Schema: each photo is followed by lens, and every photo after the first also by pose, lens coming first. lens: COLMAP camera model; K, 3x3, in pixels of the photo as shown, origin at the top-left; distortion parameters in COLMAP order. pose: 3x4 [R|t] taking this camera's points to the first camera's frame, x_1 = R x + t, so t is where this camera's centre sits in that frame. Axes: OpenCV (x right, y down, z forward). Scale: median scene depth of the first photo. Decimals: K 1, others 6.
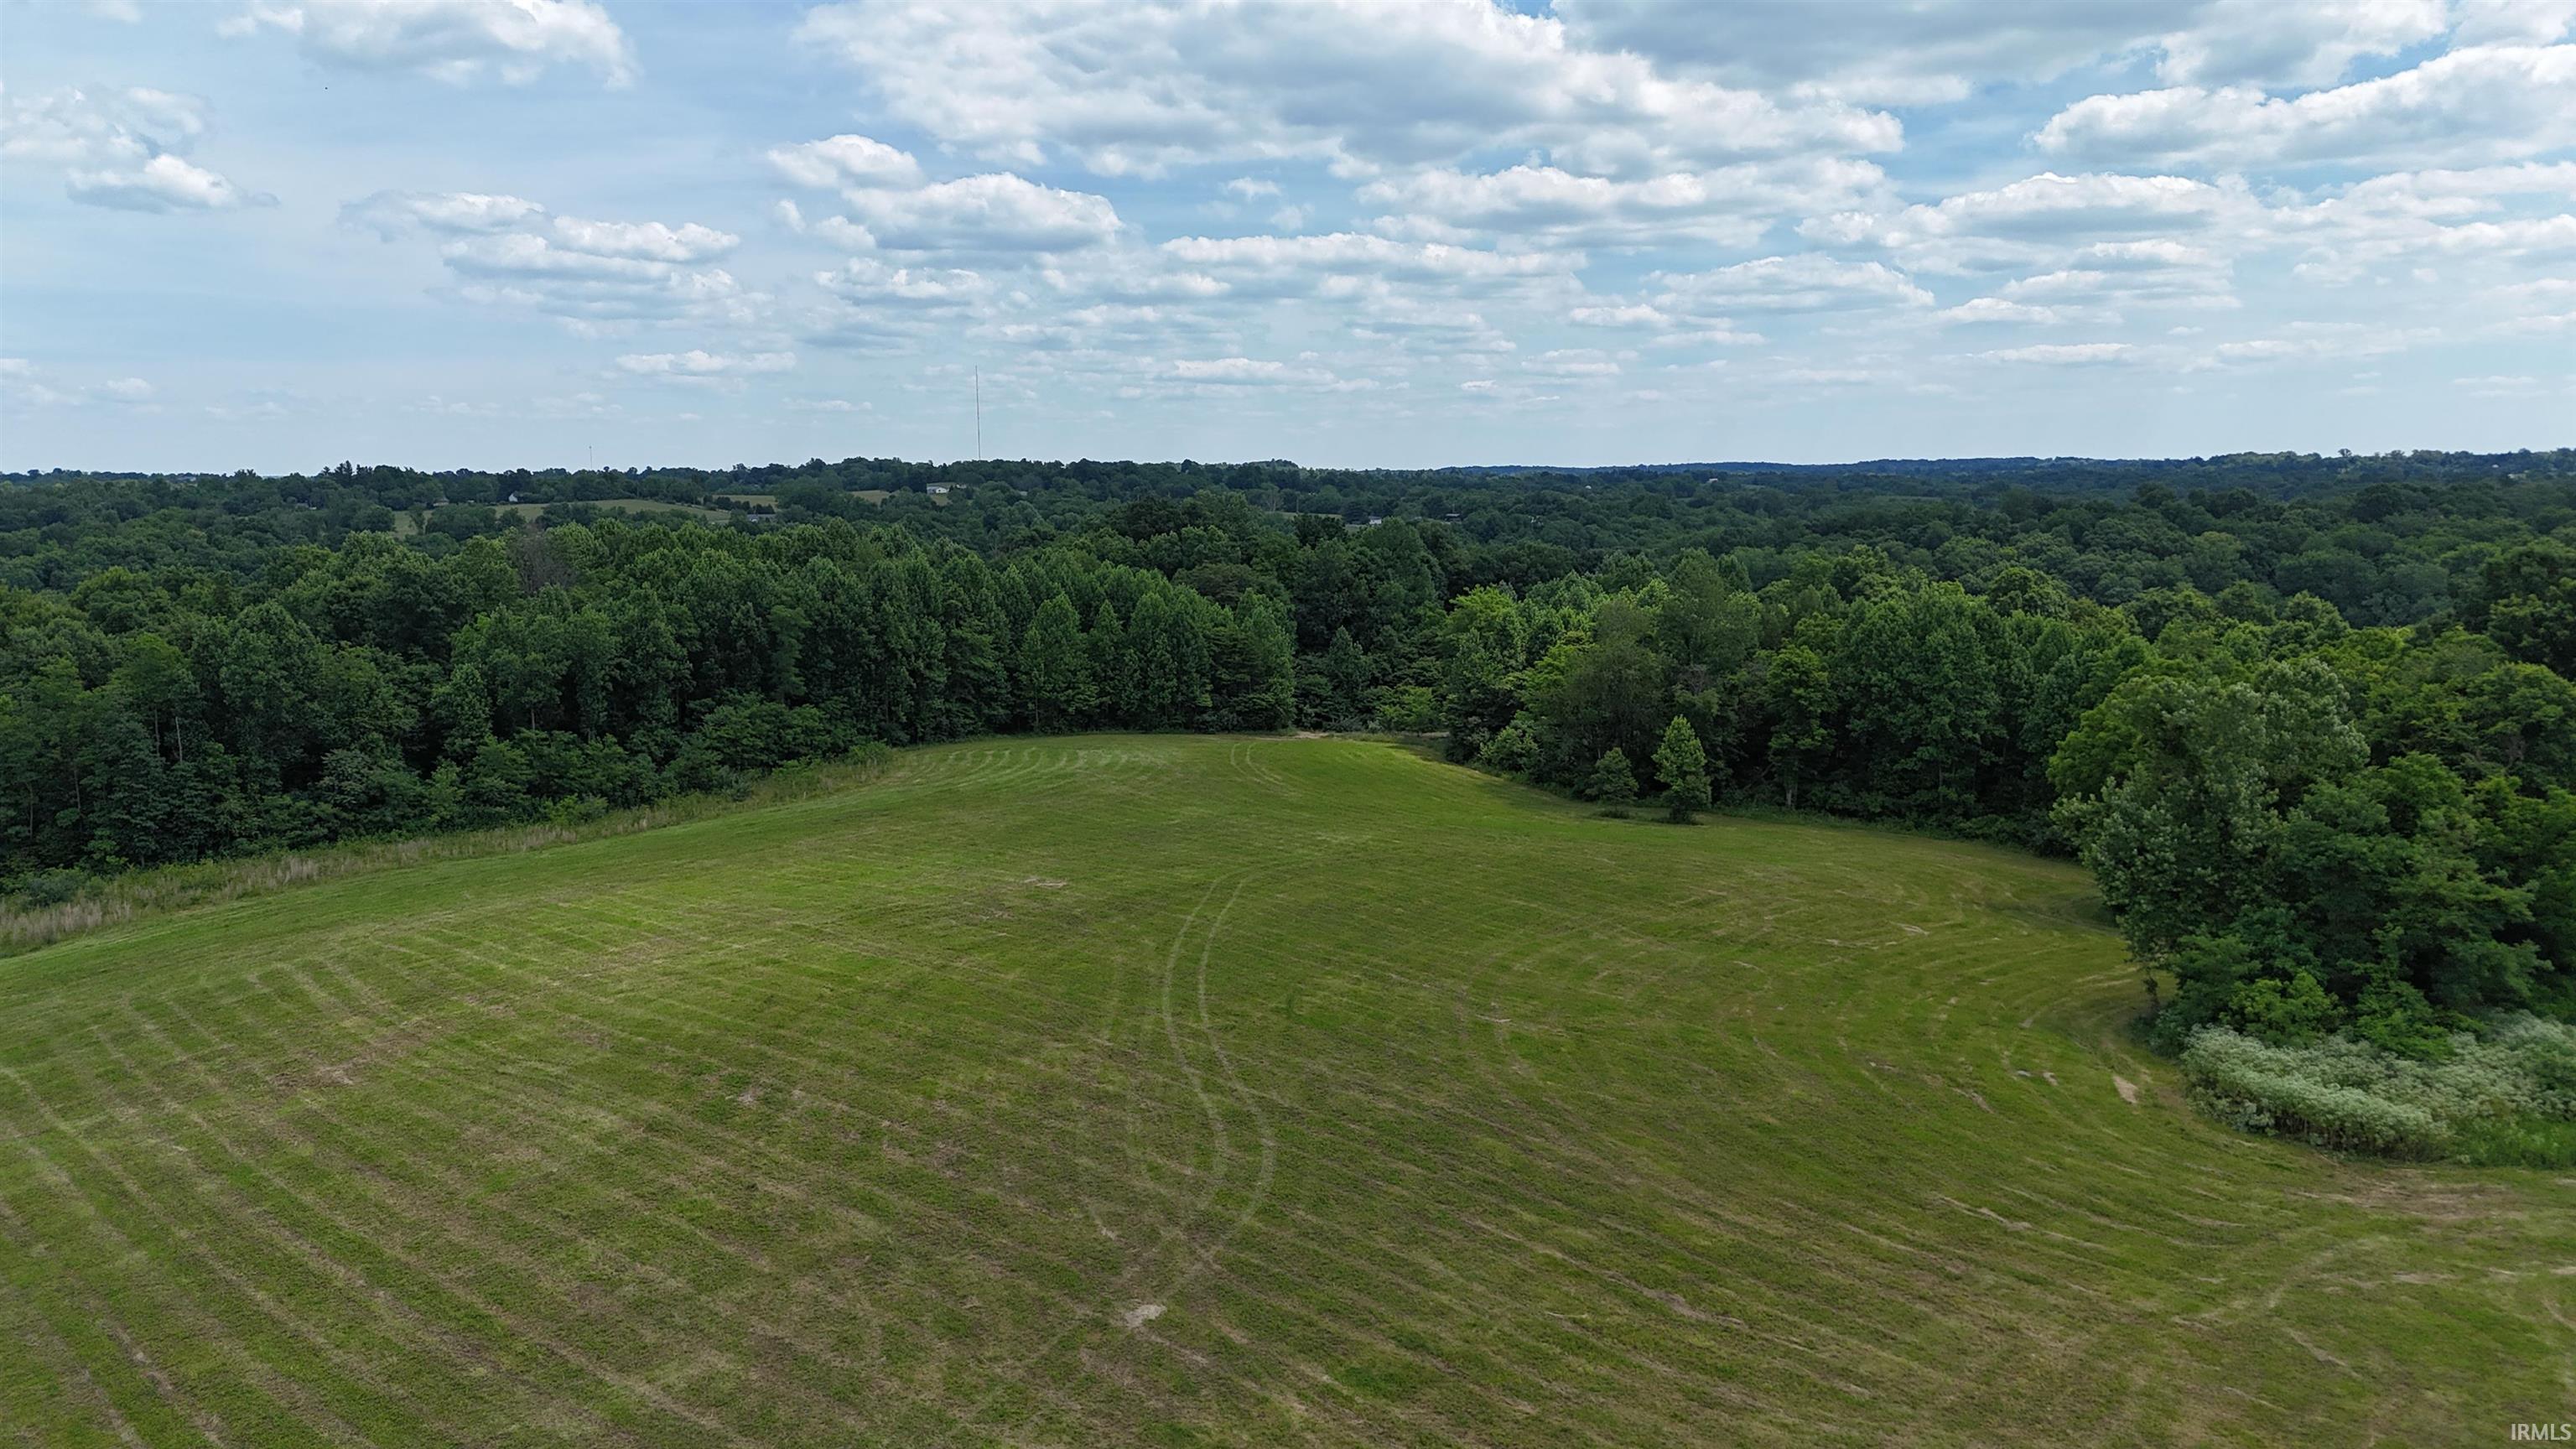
lens RADIAL K [[1846.9, 0, 1284.0], [0, 1846.9, 727.1], [0, 0, 1]] dist [0.079794, -0.085183]
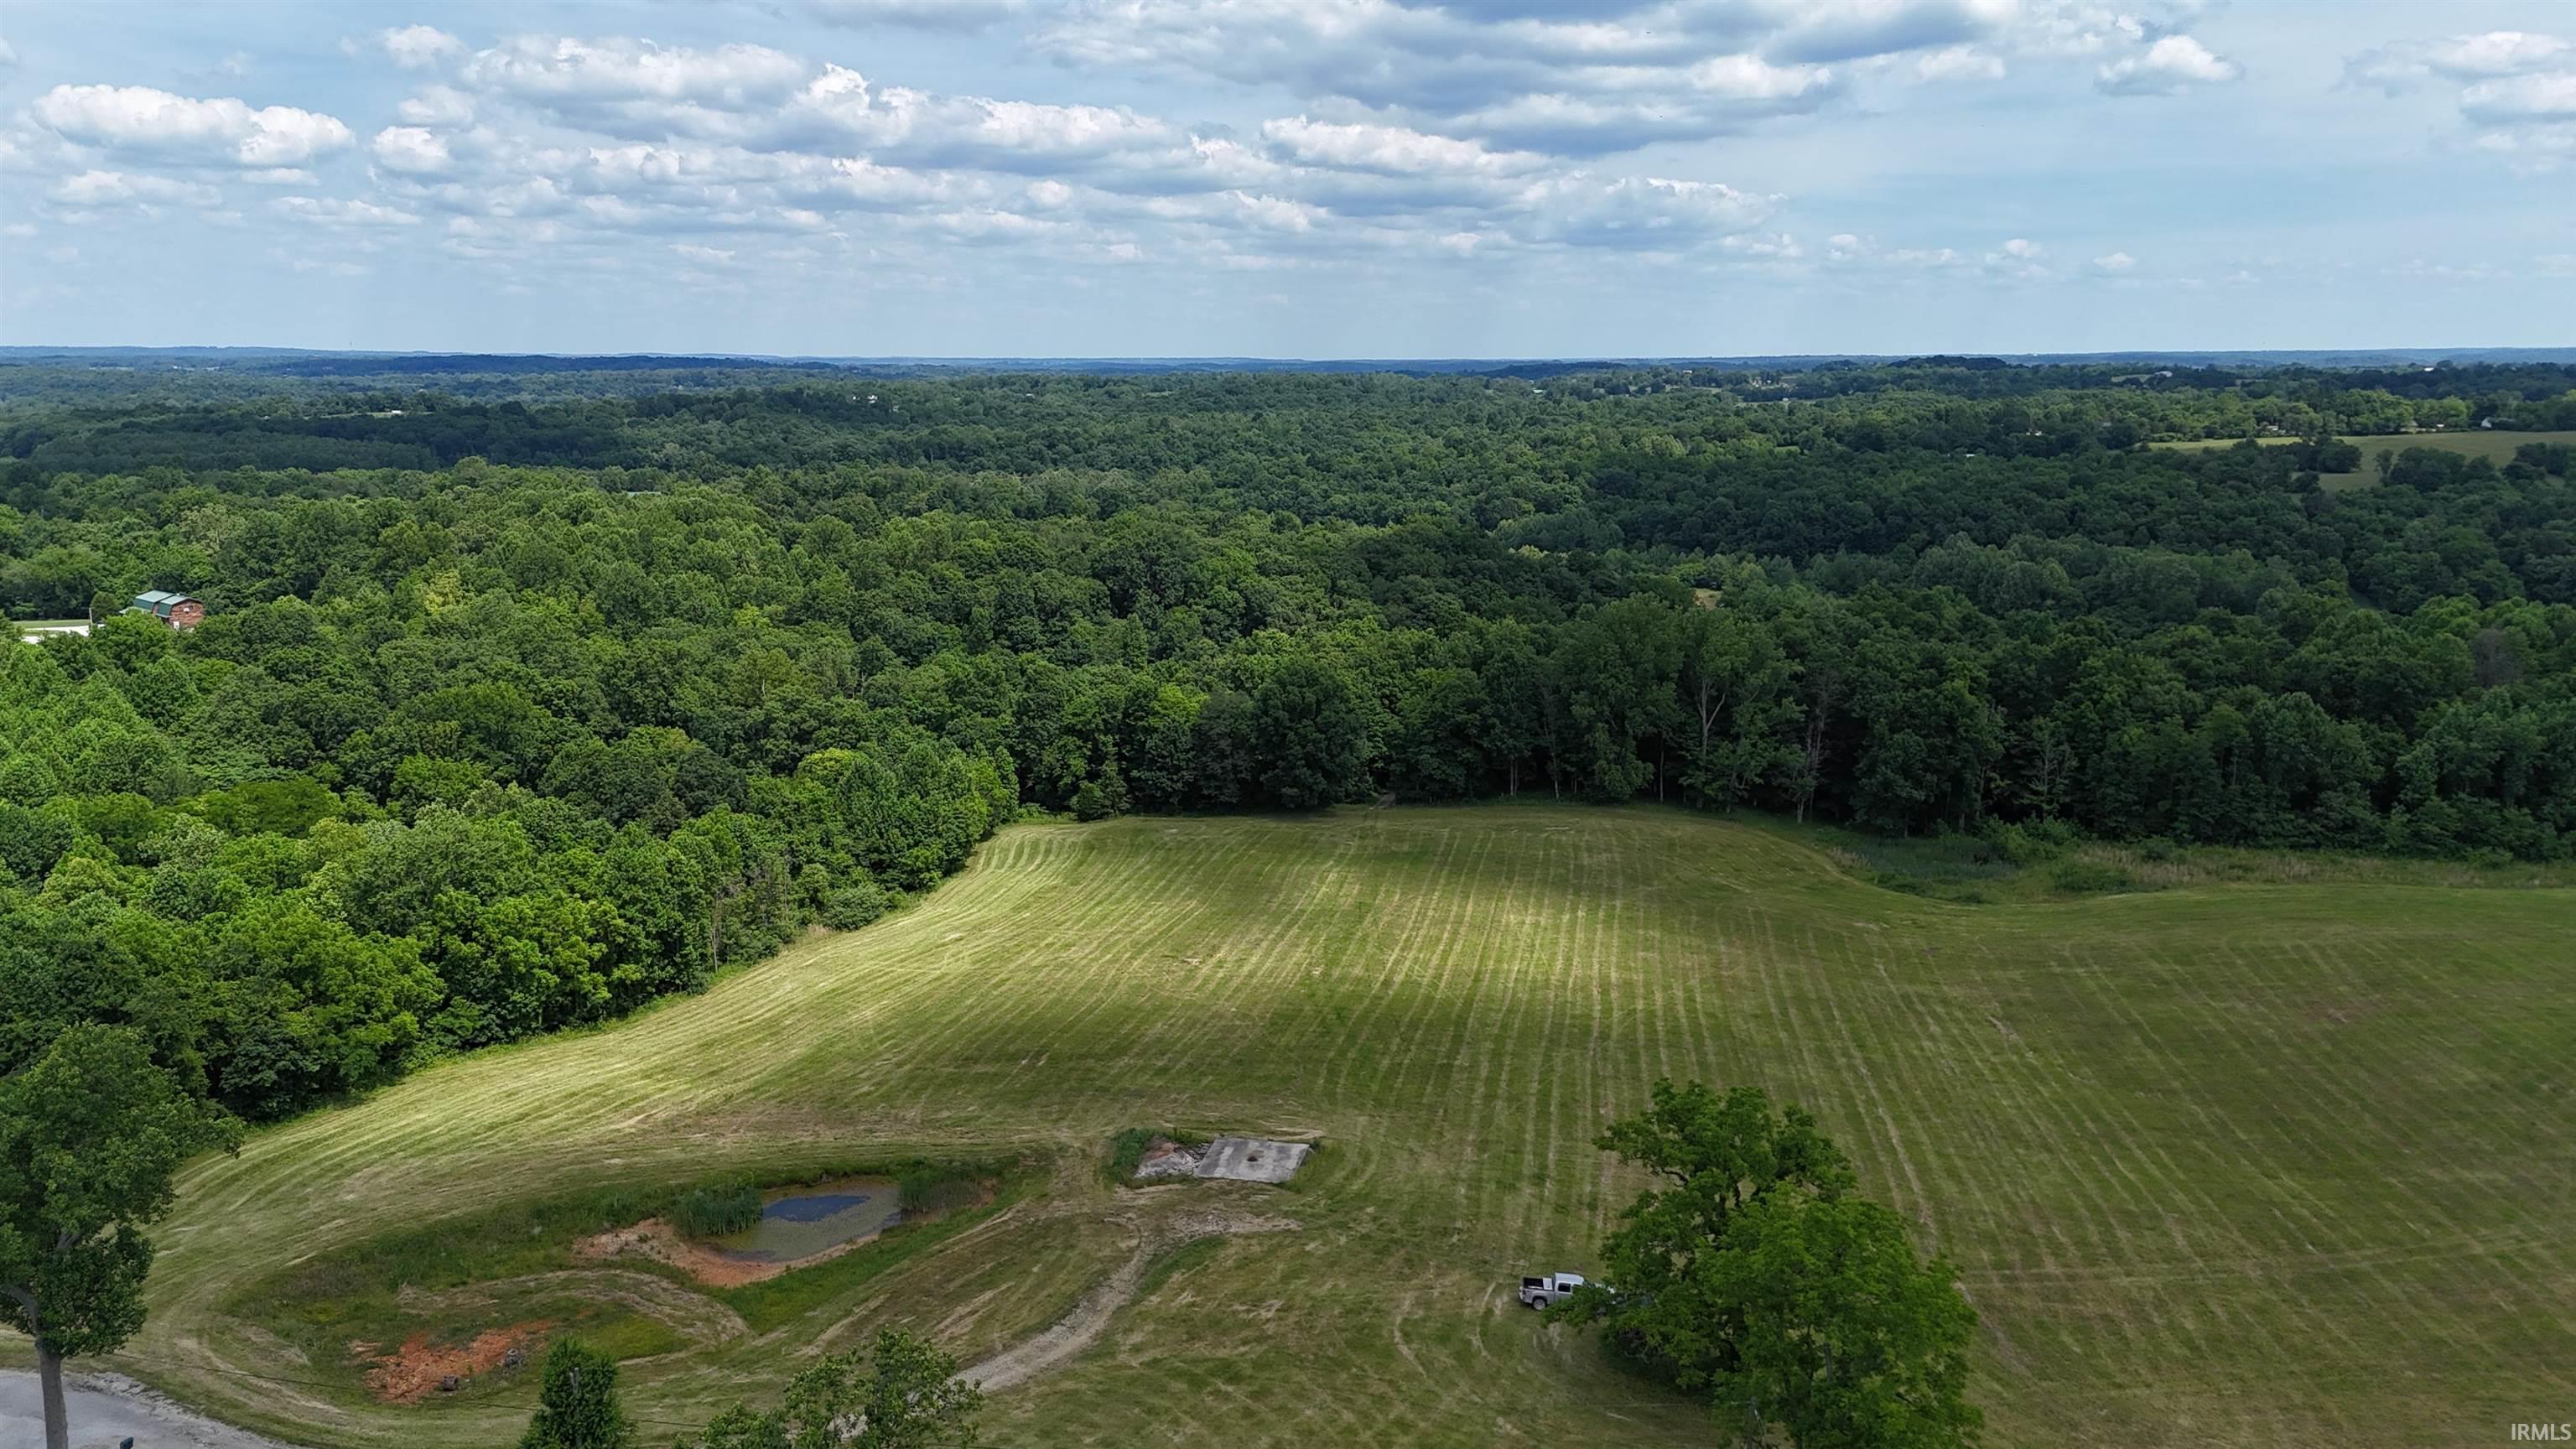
lens RADIAL K [[1846.9, 0, 1284.0], [0, 1846.9, 727.1], [0, 0, 1]] dist [0.079794, -0.085183]
pose [[0.581852, 0.158295, -0.797741, 0.222836], [-0.102008, 0.987334, 0.121514, -0.136396], [0.806872, 0.010673, 0.590630, -0.610710]]
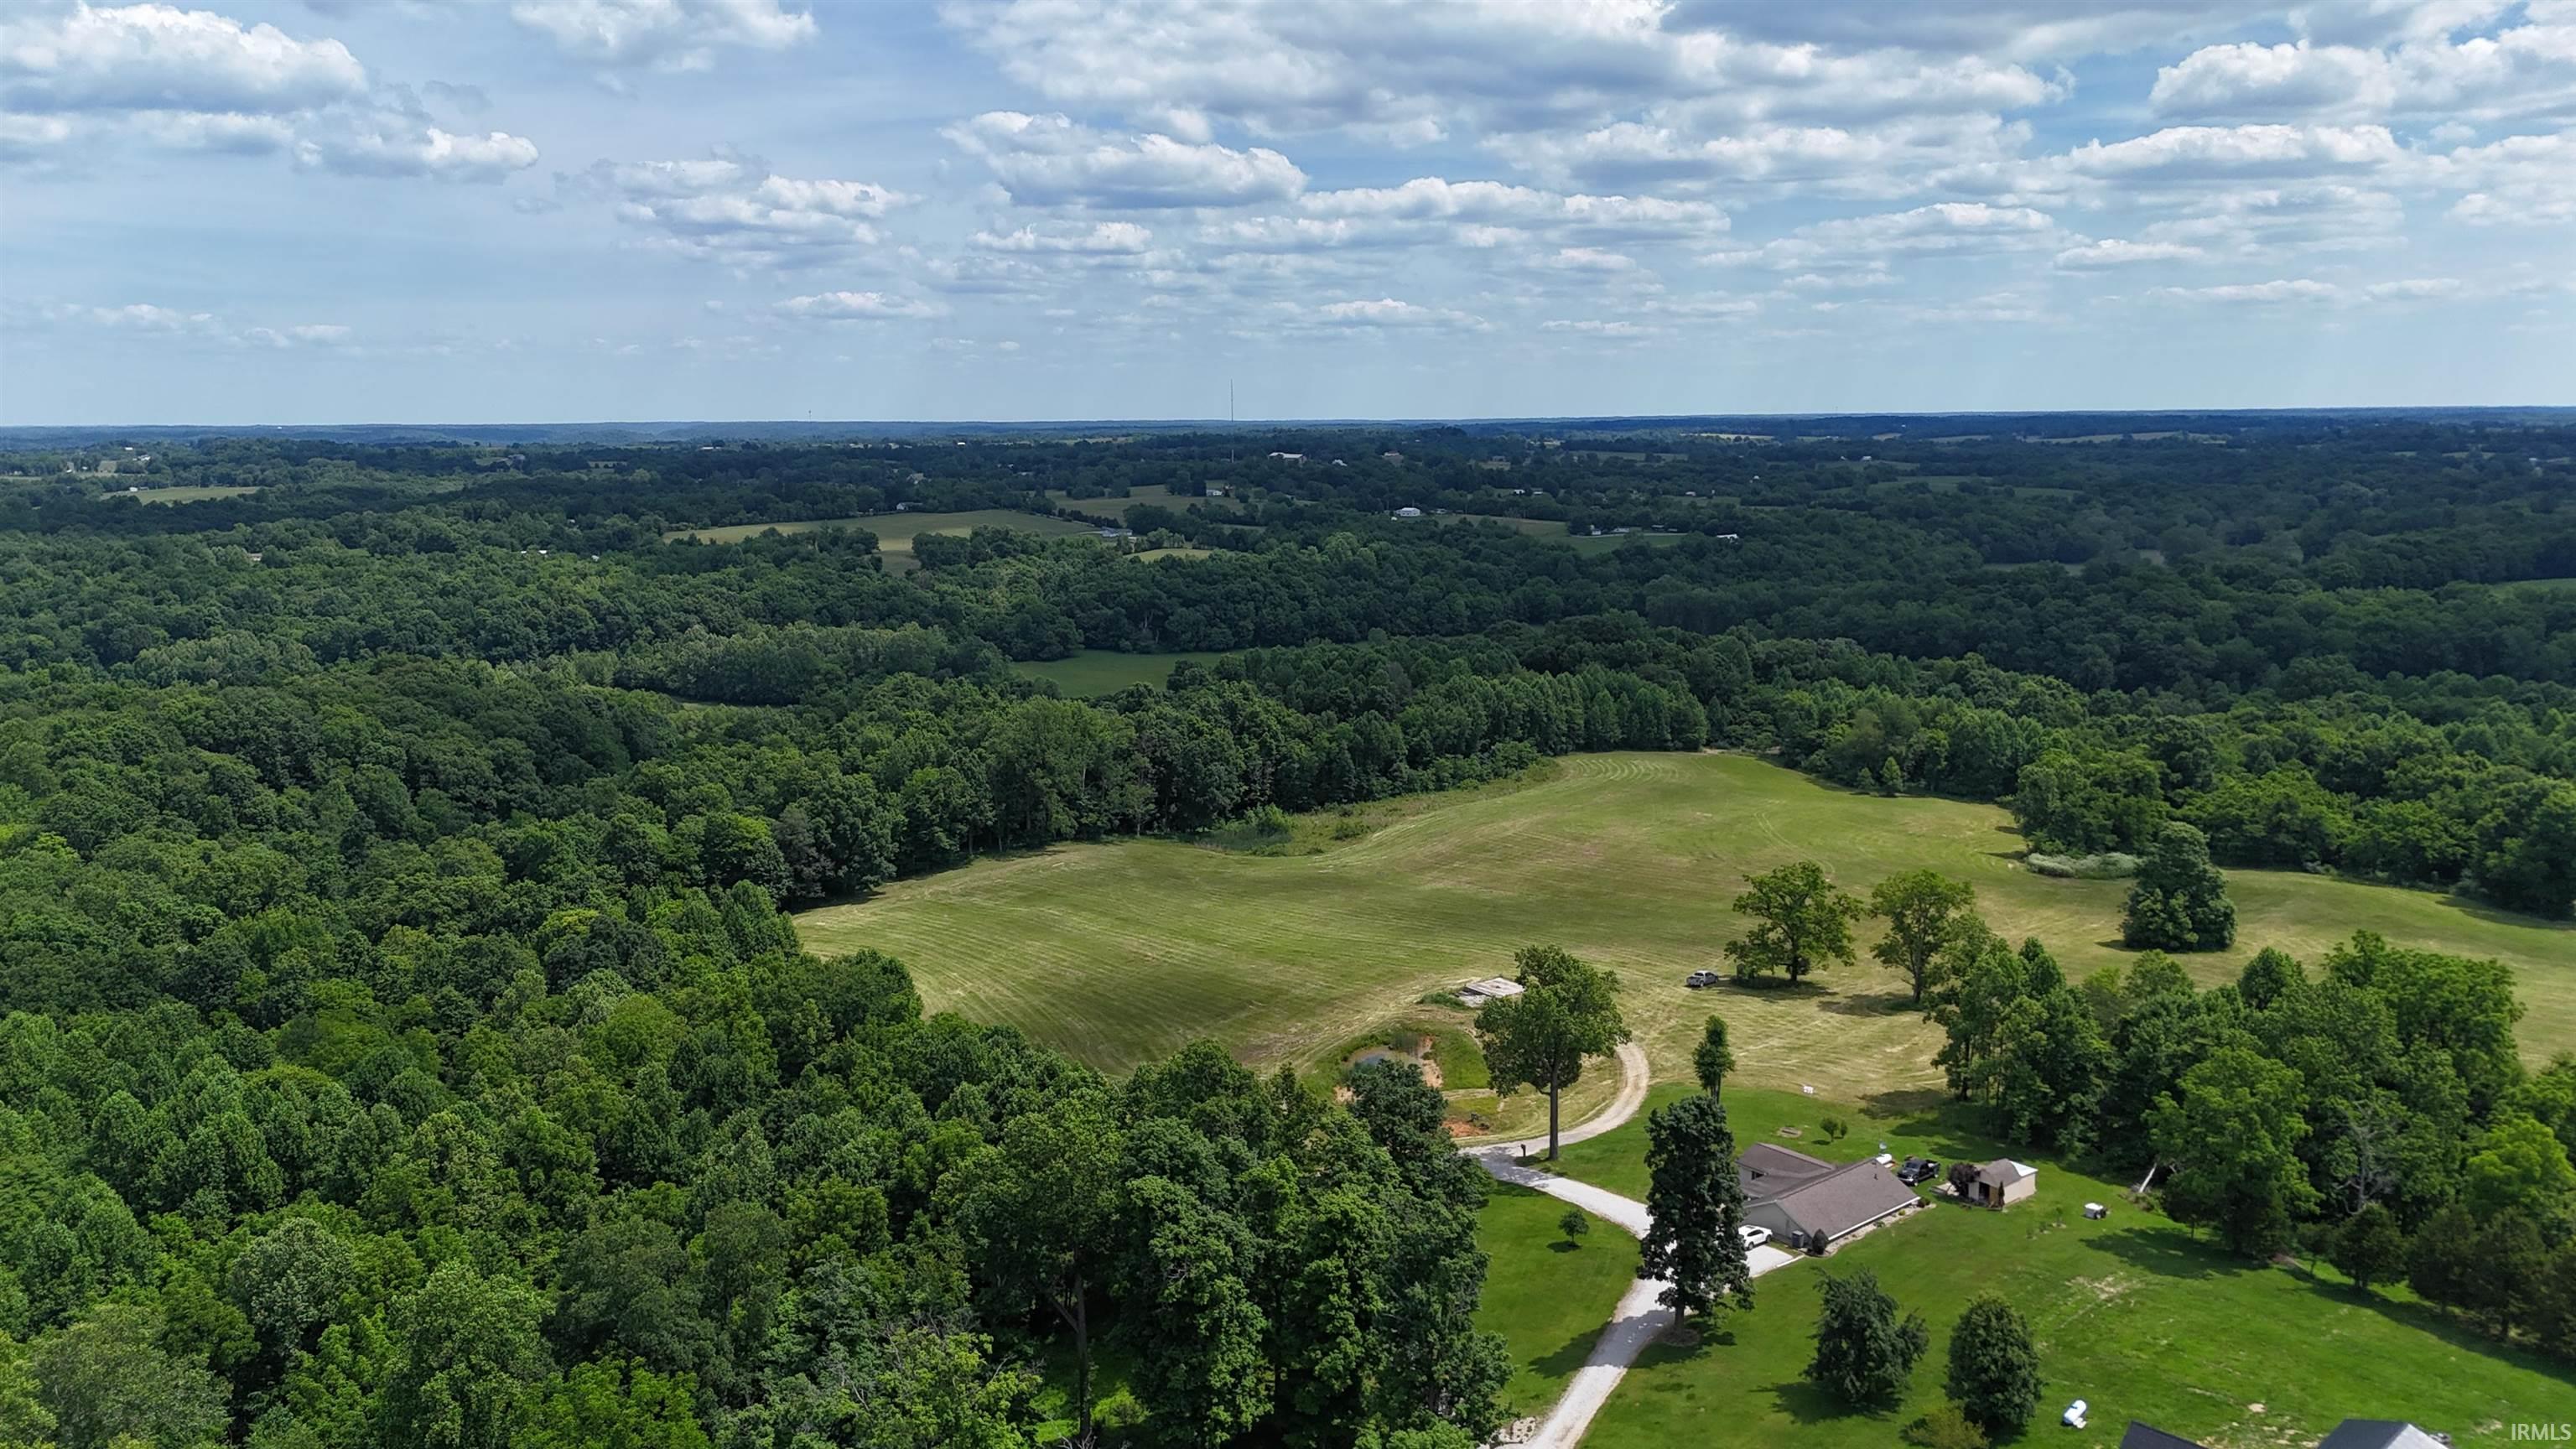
lens RADIAL K [[1856.0, 0, 1291.5], [0, 1856.0, 646.5], [0, 0, 1]] dist [0.065074, -0.083786]
pose [[0.997724, 0.009117, -0.066817, -0.458844], [-0.009853, 0.999894, -0.010688, -0.124823], [0.066713, 0.011322, 0.997708, -1.702290]]
